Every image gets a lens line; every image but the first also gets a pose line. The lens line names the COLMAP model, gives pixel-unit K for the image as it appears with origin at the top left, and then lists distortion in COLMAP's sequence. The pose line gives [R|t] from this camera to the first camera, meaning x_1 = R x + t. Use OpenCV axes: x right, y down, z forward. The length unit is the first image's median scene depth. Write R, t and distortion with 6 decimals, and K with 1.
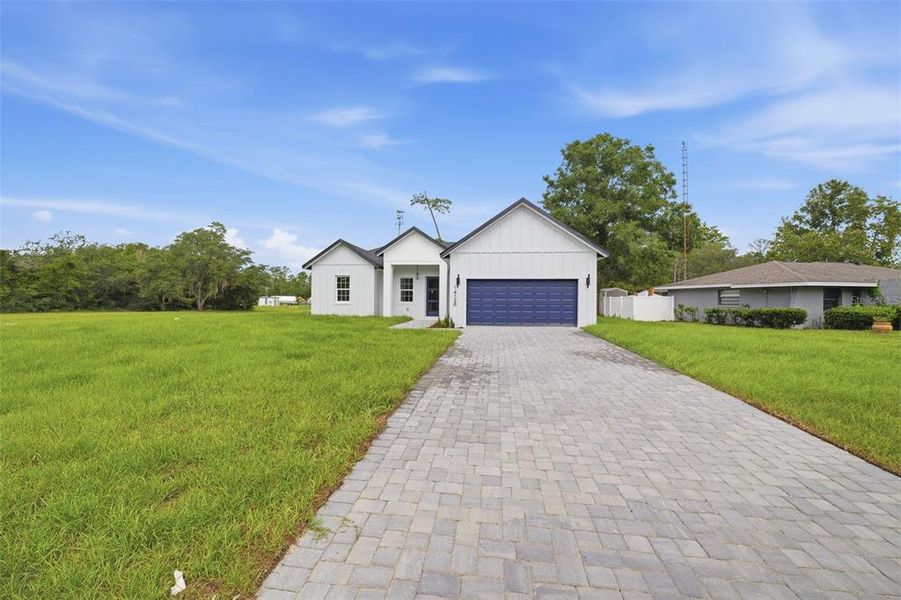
lens RADIAL K [[367.9, 0, 451.3], [0, 367.9, 301.8], [0, 0, 1]] dist [0.000203, -0.000003]
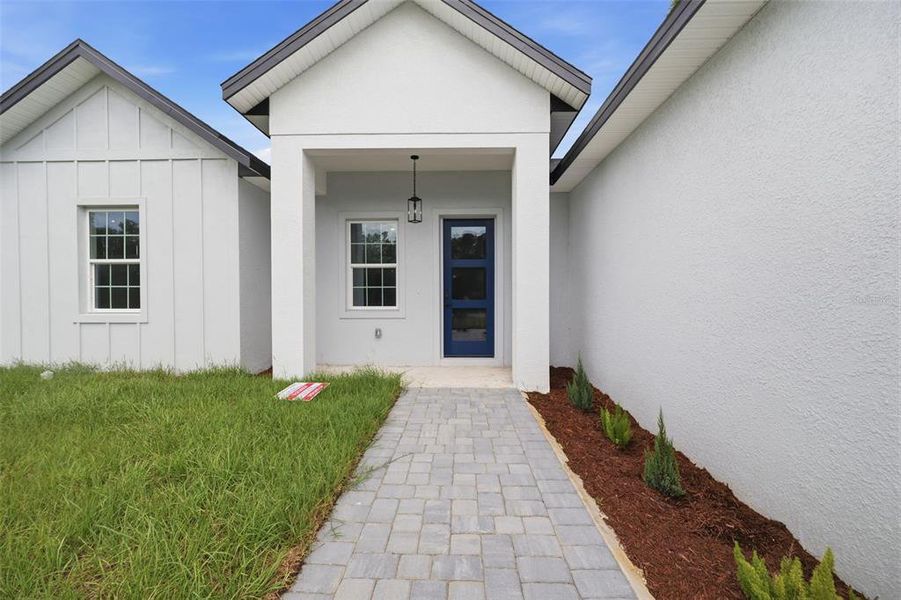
lens RADIAL K [[367.9, 0, 451.3], [0, 367.9, 301.8], [0, 0, 1]] dist [0.000203, -0.000003]
pose [[0.995789, -0.012250, 0.090855, -0.088706], [0.011022, 0.999841, 0.014007, -0.007706], [-0.091012, -0.012947, 0.995766, 0.717963]]
